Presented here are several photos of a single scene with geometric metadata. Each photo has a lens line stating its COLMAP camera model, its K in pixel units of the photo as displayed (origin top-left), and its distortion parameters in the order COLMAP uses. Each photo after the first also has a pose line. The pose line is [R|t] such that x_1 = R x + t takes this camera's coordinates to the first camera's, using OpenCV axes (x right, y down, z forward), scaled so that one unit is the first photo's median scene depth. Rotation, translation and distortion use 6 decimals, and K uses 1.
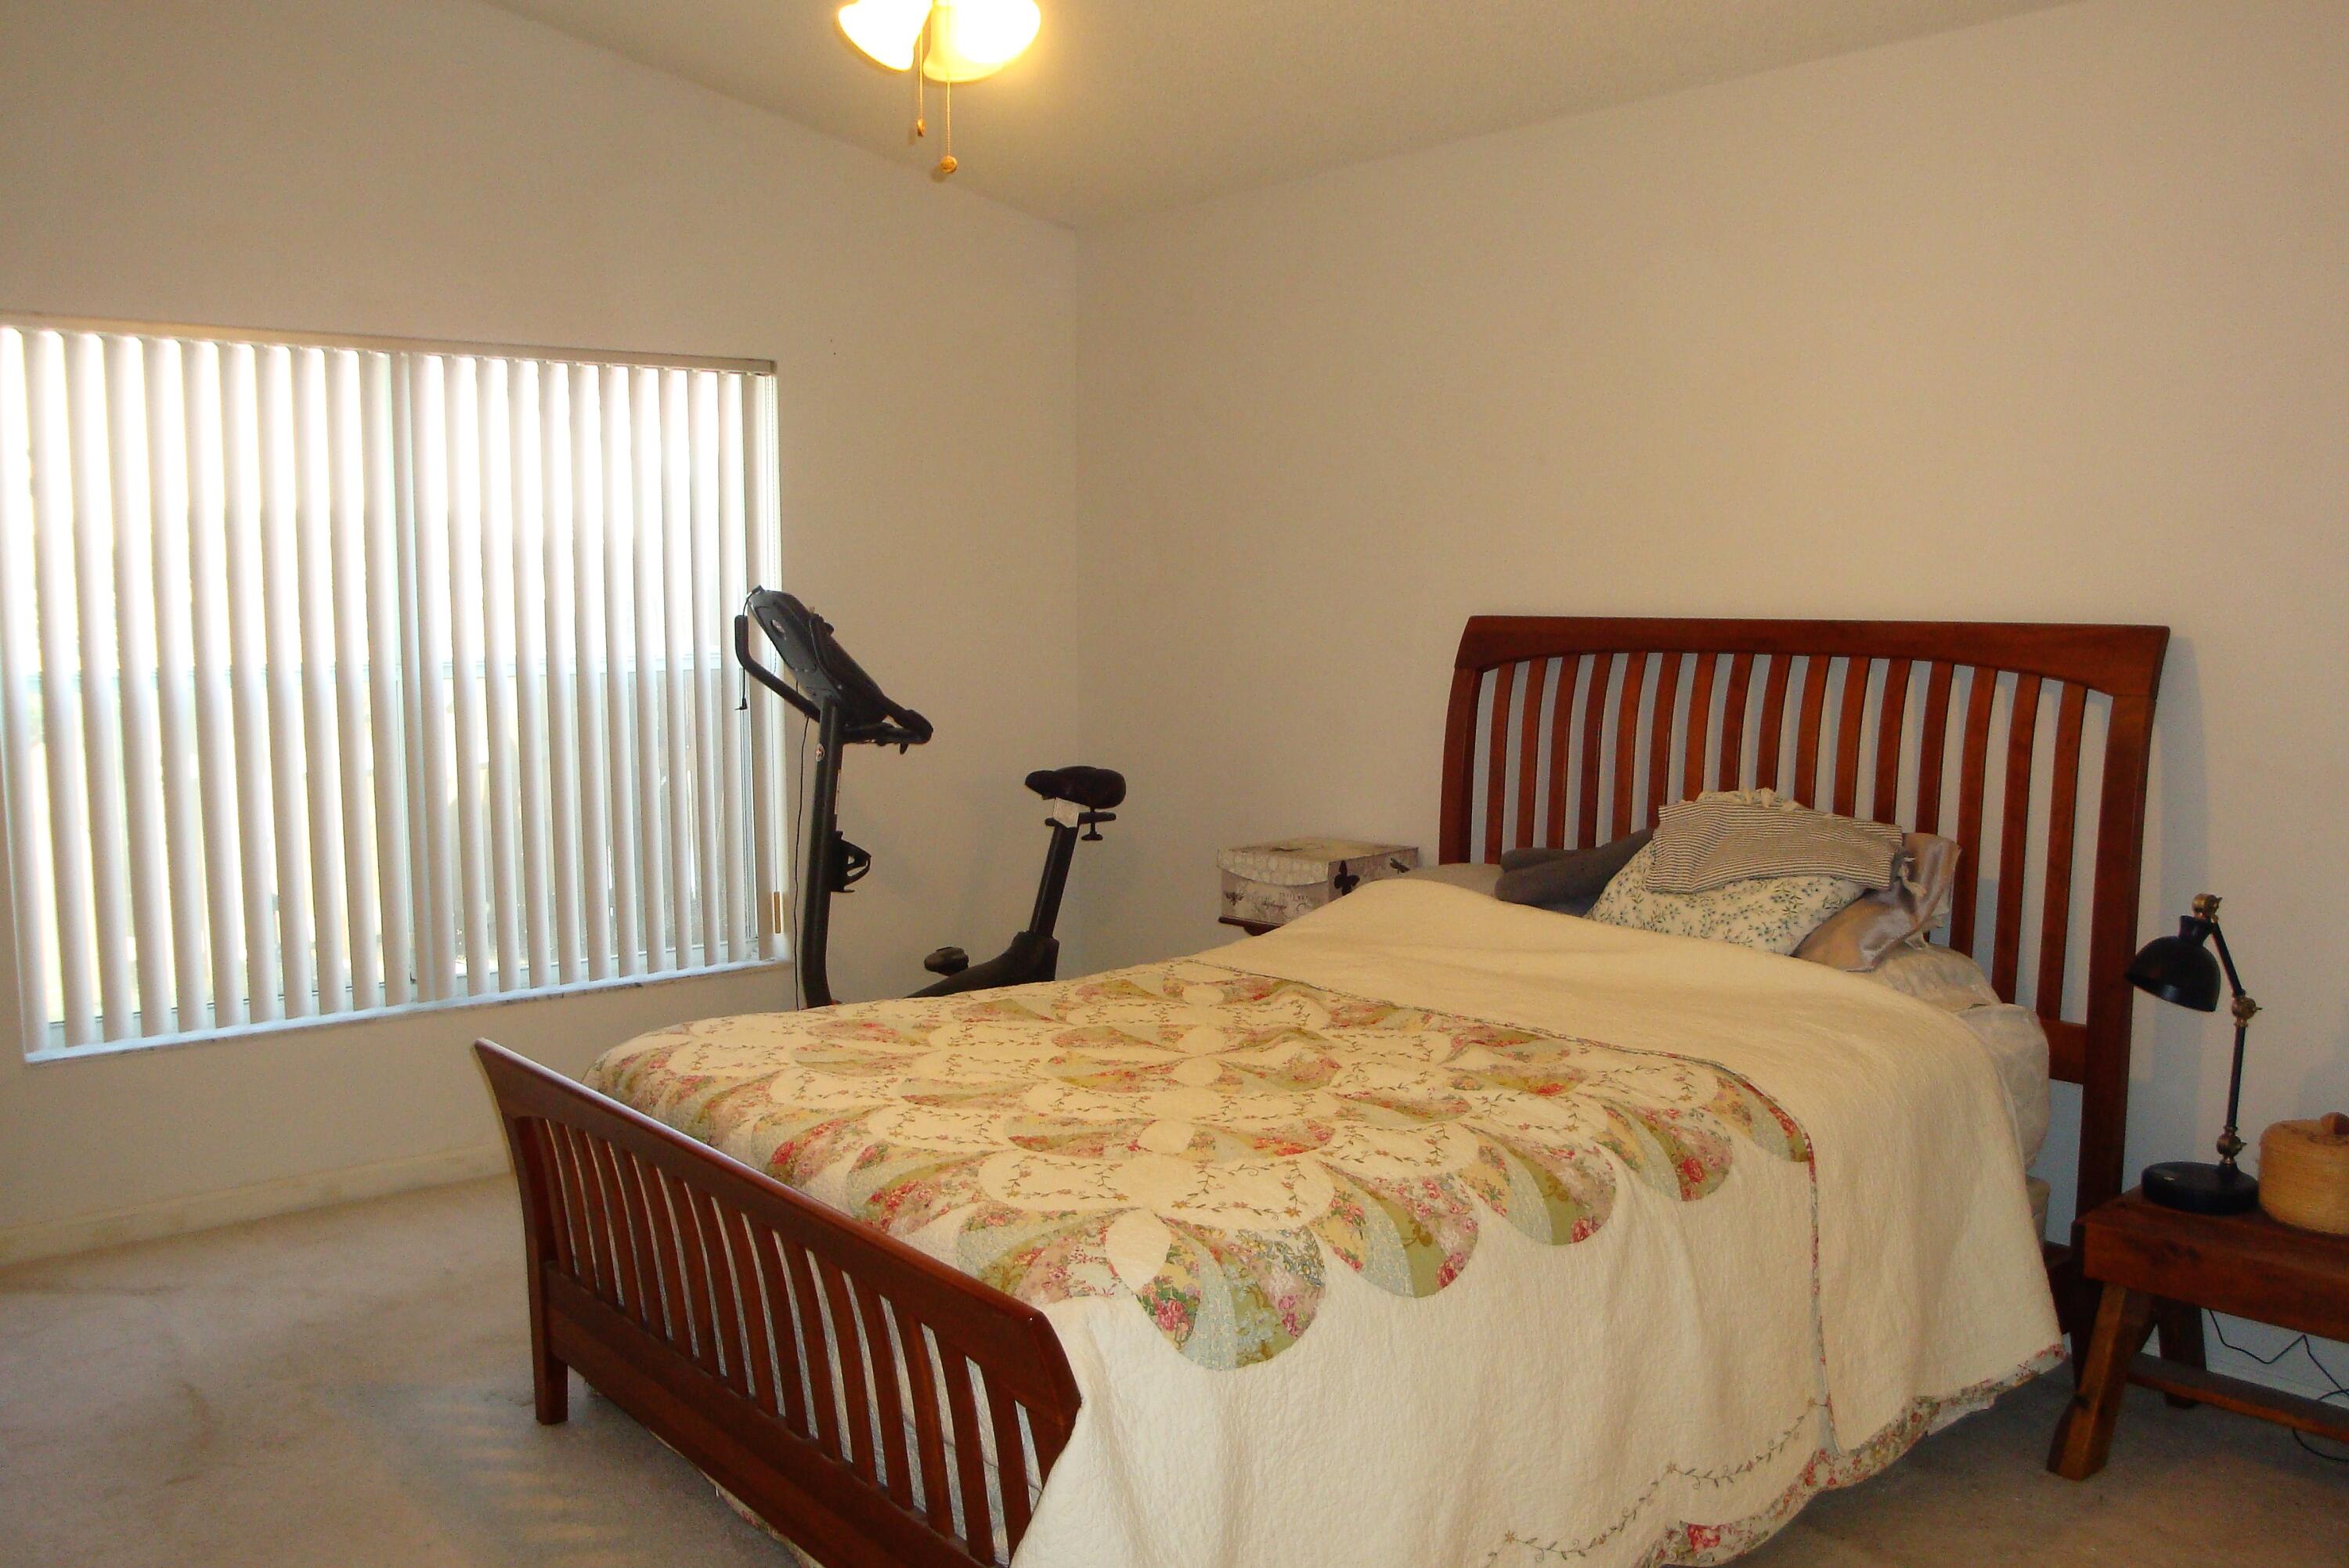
lens RADIAL K [[1995.2, 0, 1174.5], [0, 1995.2, 784.0], [0, 0, 1]] dist [-0.157851, 0.135495]
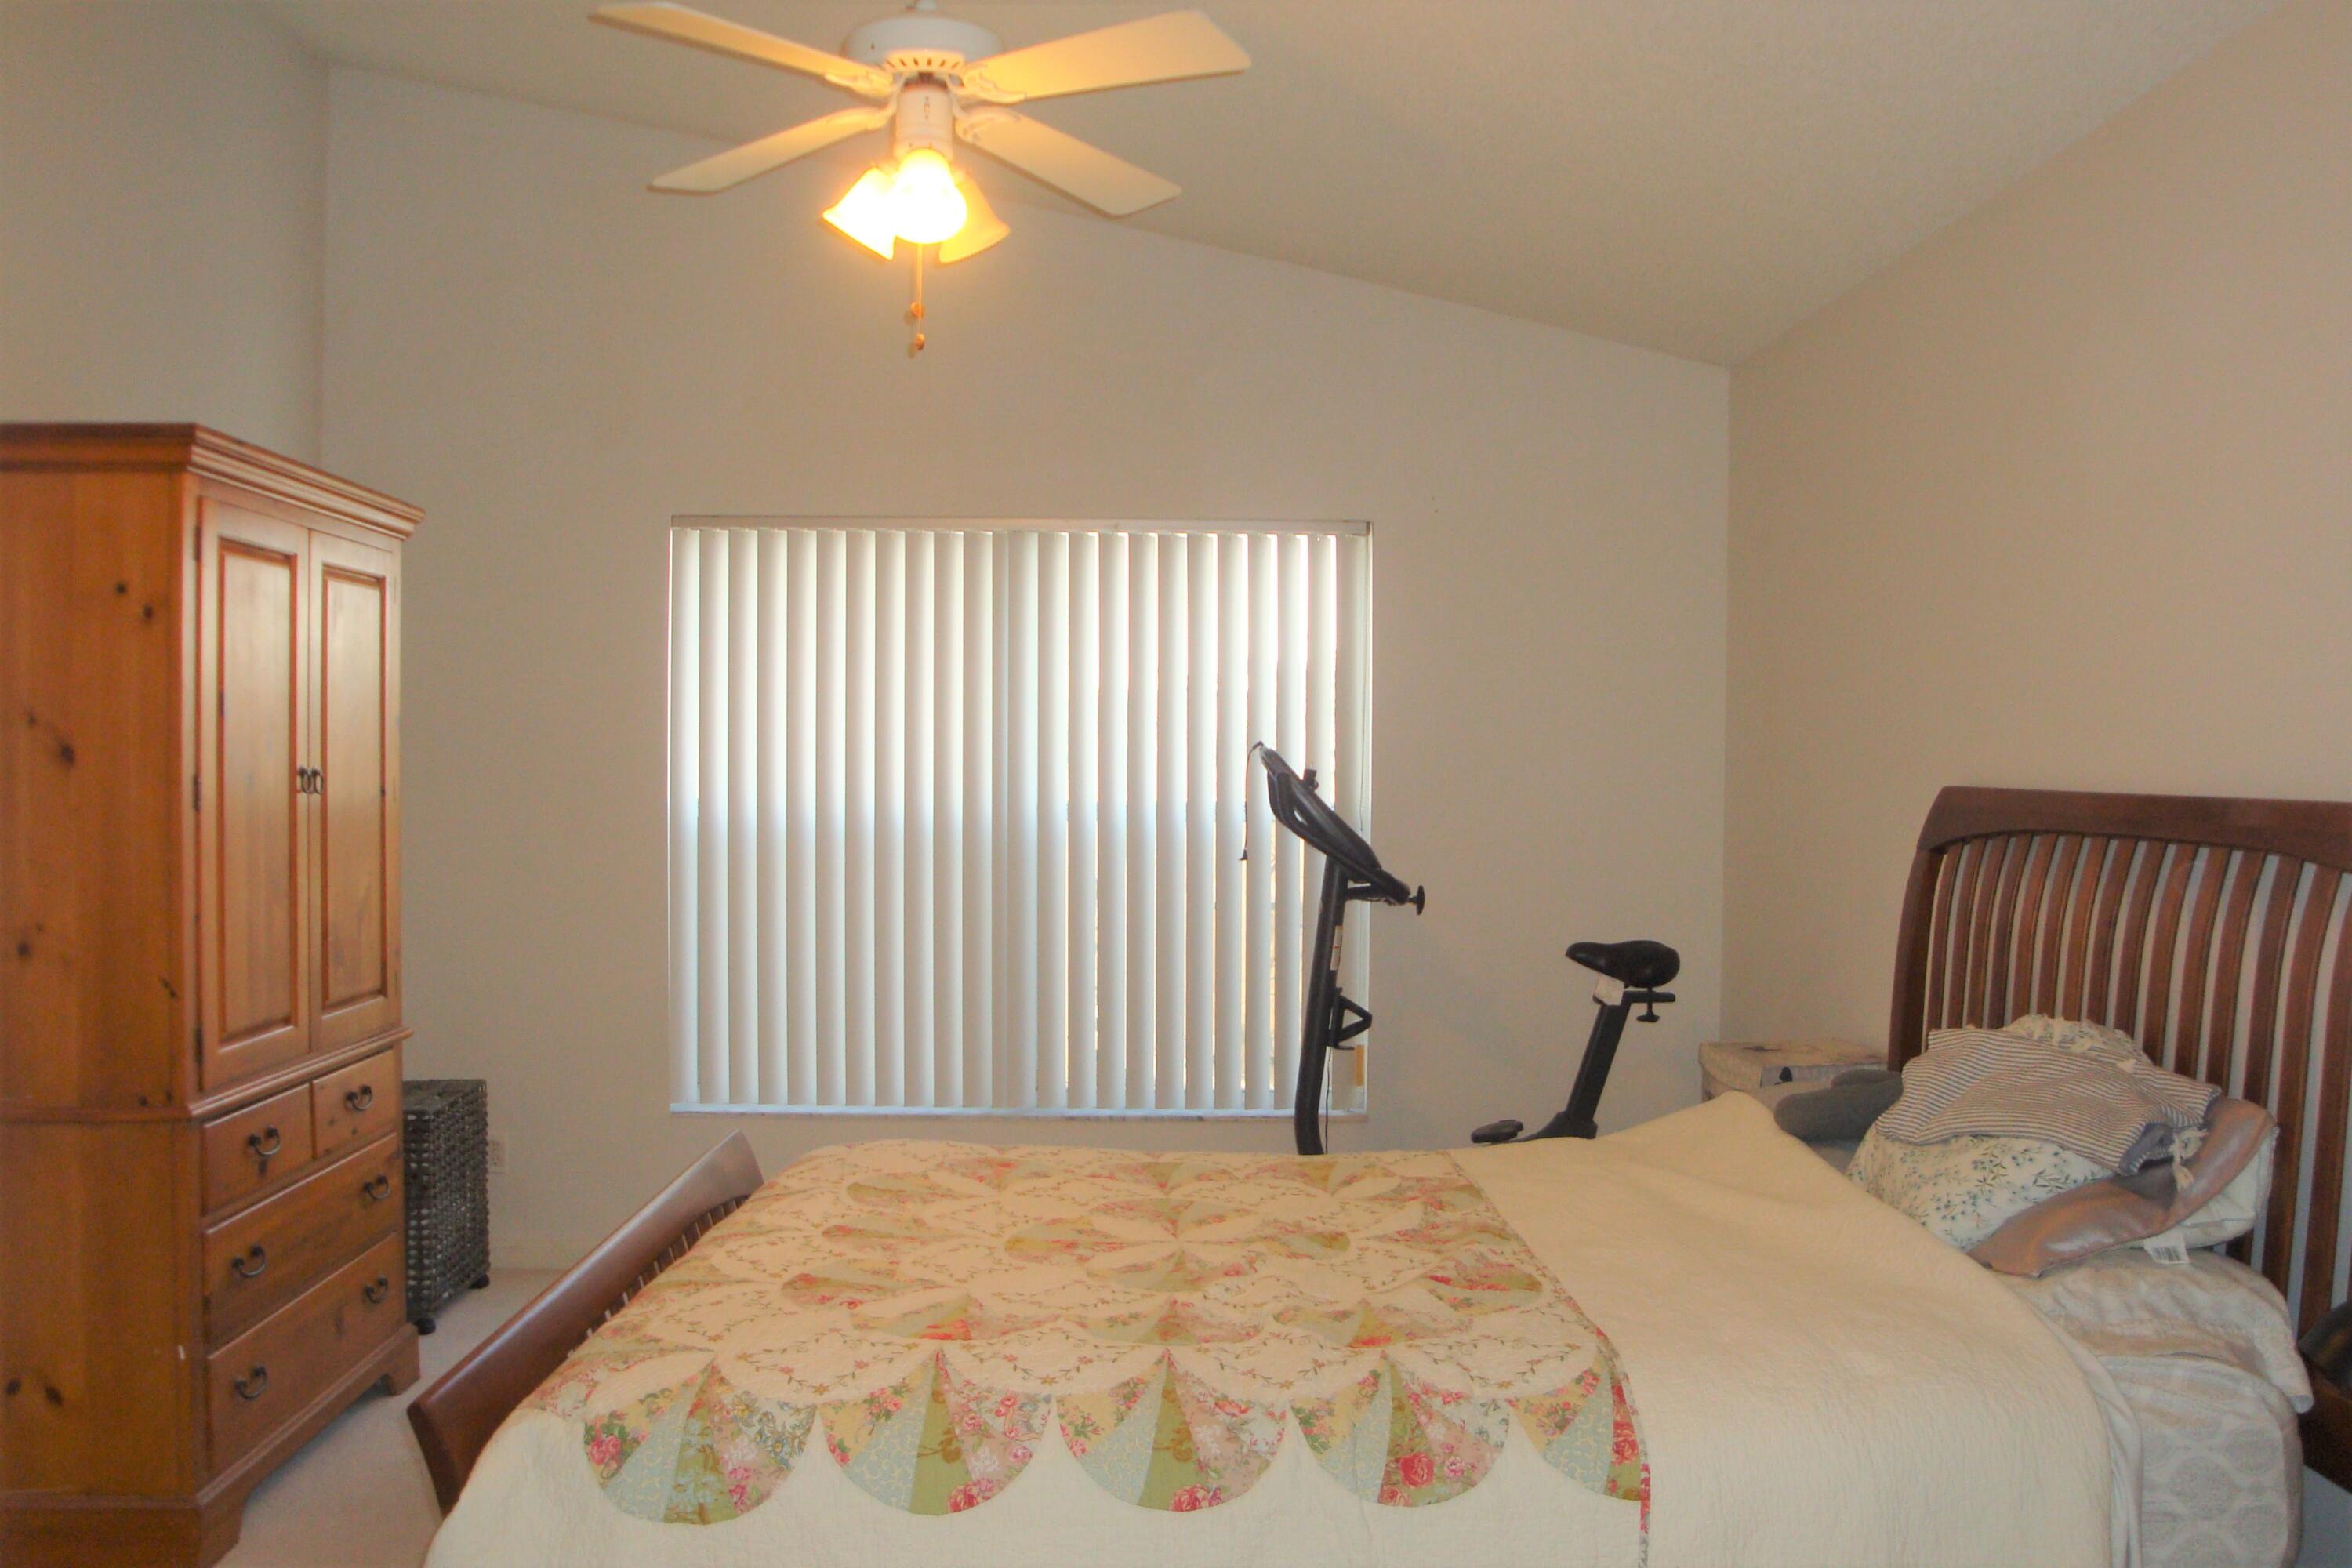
lens RADIAL K [[1974.7, 0, 1249.4], [0, 1974.7, 778.3], [0, 0, 1]] dist [-0.123404, 0.004177]
pose [[0.797844, 0.020068, -0.602530, 0.557314], [-0.069758, 0.995806, -0.059204, -0.027101], [0.598814, 0.089267, 0.795898, 0.246215]]
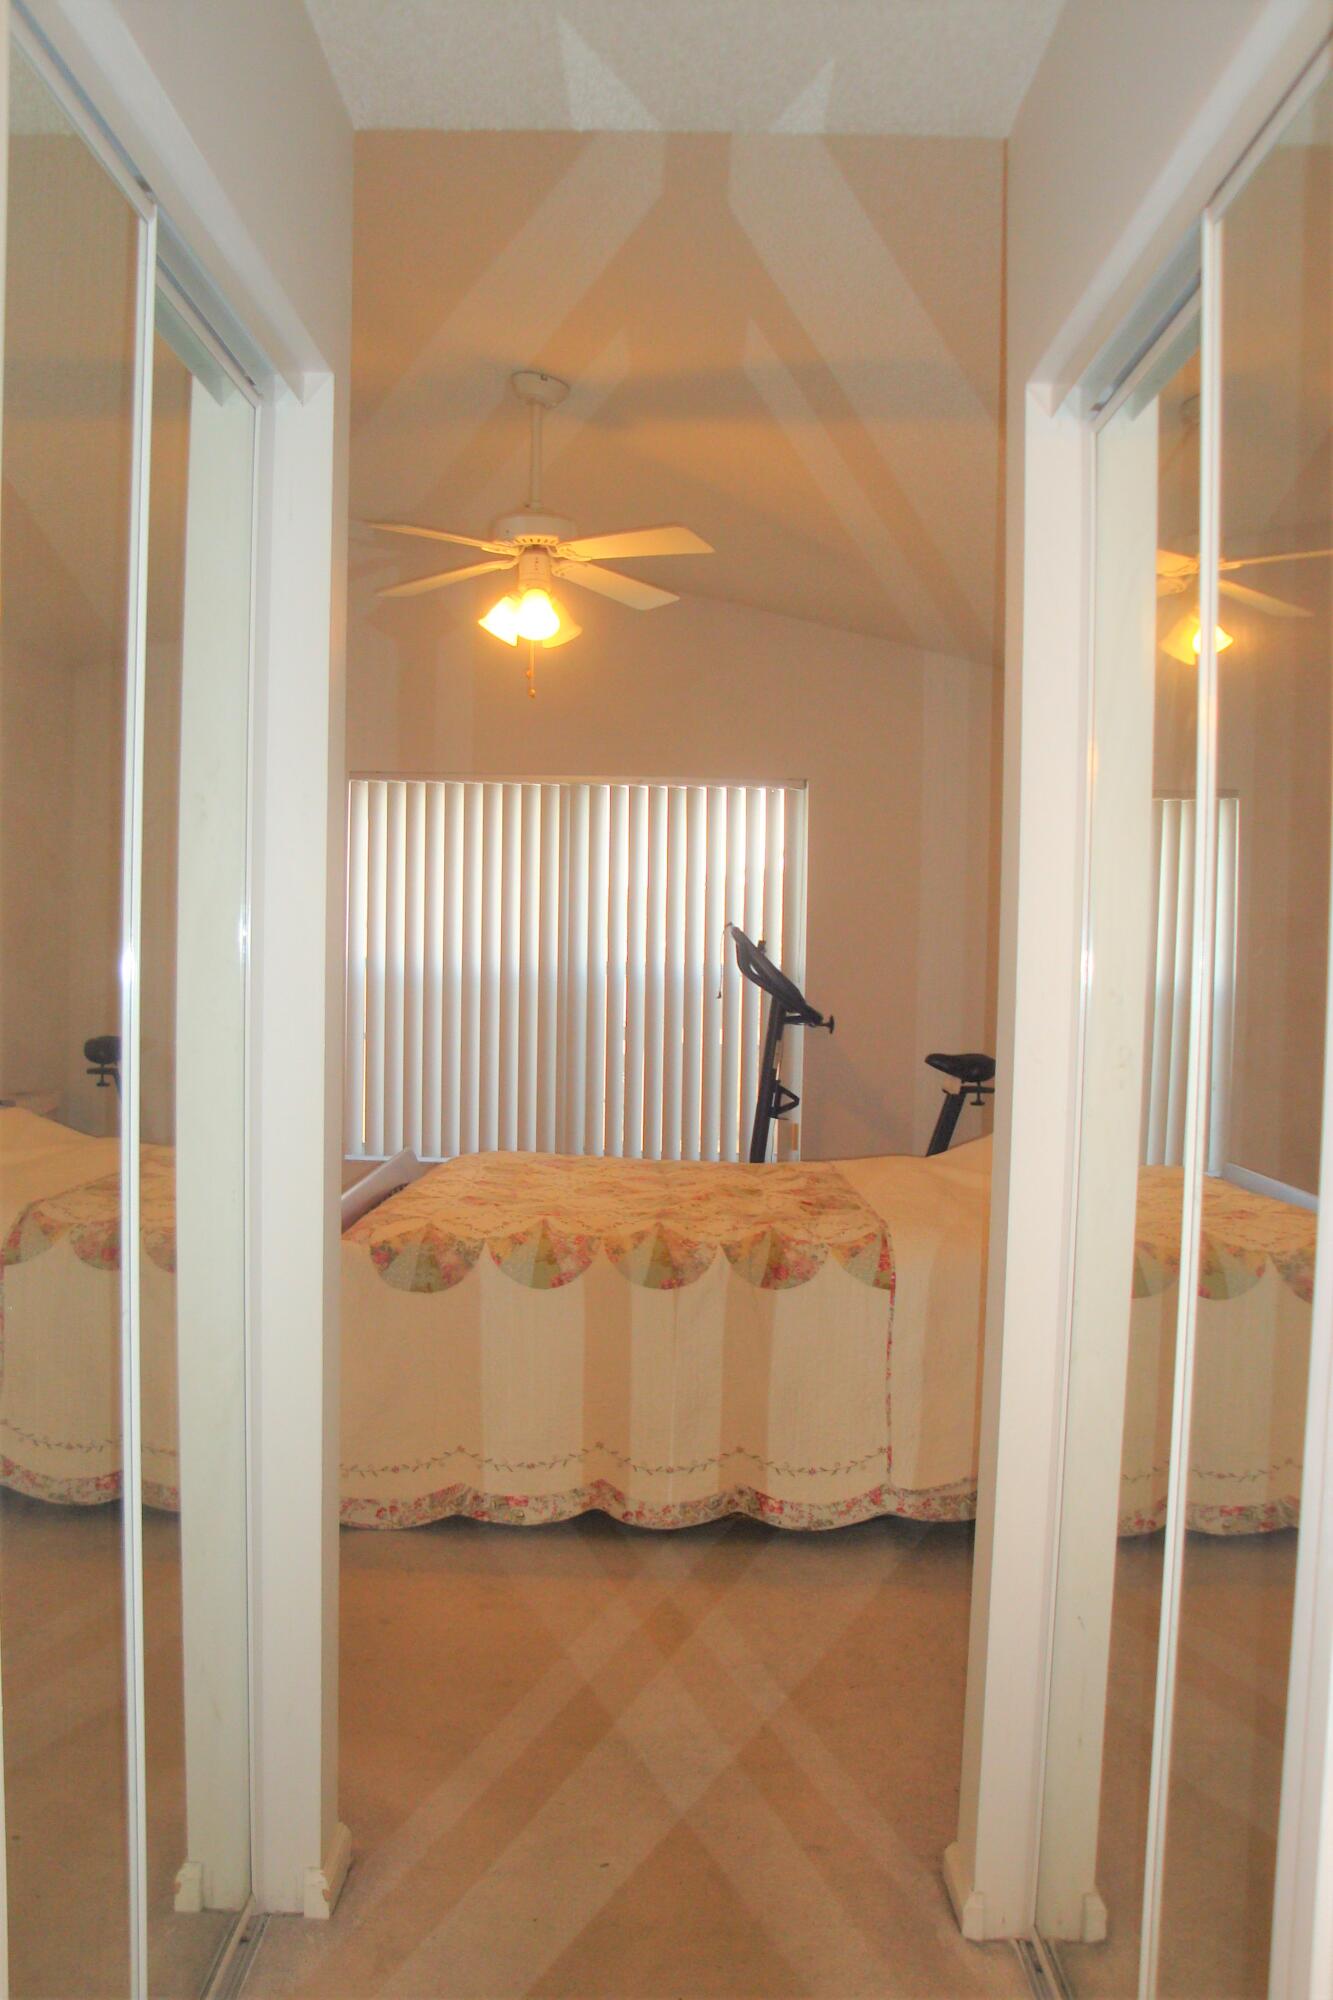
lens RADIAL K [[1699.0, 0, 666.5], [0, 1699.0, 1000.0], [0, 0, 1]] dist [-0.157851, 0.135495]
pose [[0.765385, 0.041244, -0.642249, 0.883861], [-0.084373, 0.995762, -0.036604, 0.025216], [0.638018, 0.082204, 0.765621, -0.123894]]
